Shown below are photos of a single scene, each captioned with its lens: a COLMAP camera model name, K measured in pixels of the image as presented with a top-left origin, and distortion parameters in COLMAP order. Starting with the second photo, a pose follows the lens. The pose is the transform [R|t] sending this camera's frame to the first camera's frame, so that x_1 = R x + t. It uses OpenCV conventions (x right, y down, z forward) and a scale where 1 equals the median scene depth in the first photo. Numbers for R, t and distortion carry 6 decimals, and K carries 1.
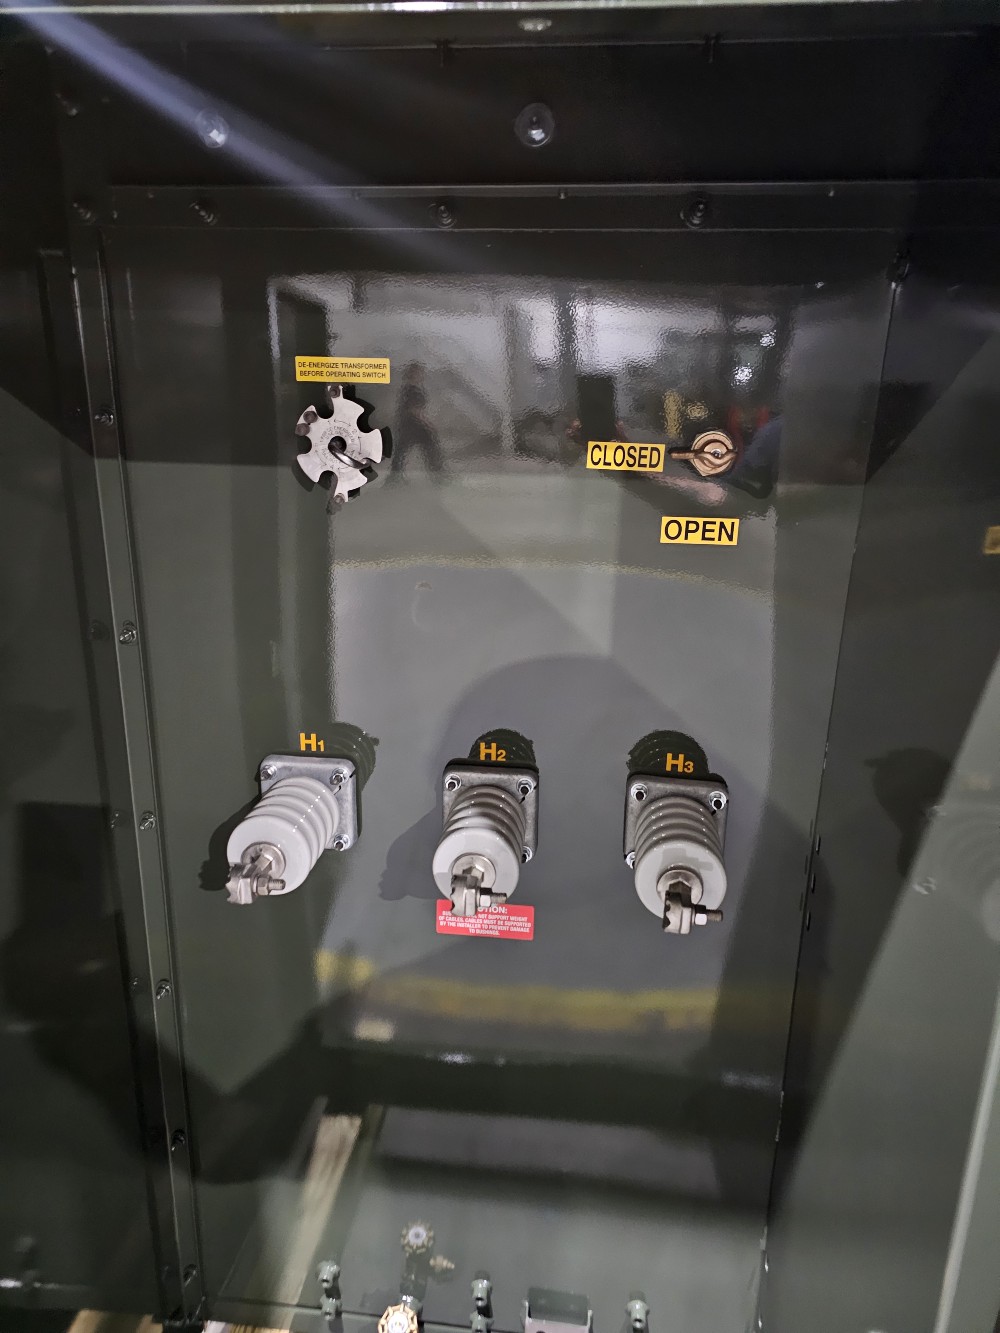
lens RADIAL K [[894.0, 0, 484.5], [0, 894.0, 654.0], [0, 0, 1]] dist [0.020462, 0.002753]
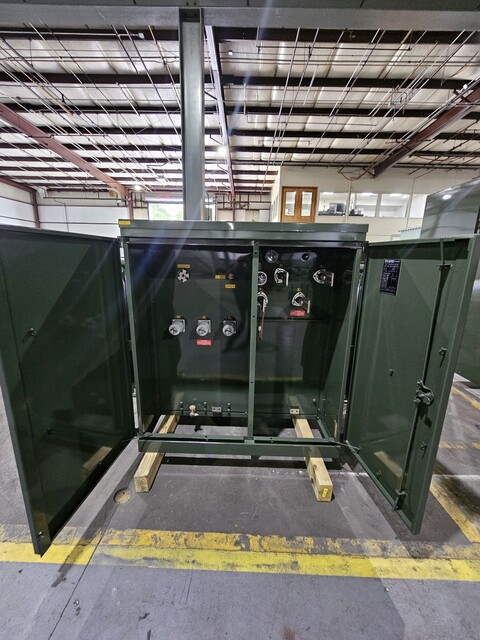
lens RADIAL K [[260.7, 0, 239.2], [0, 260.7, 319.0], [0, 0, 1]] dist [-0.001180, 0.000749]
pose [[0.992924, -0.022669, 0.116569, 0.044995], [0.030213, 0.997533, -0.063363, 0.293814], [-0.114845, 0.066436, 0.991159, -1.242379]]
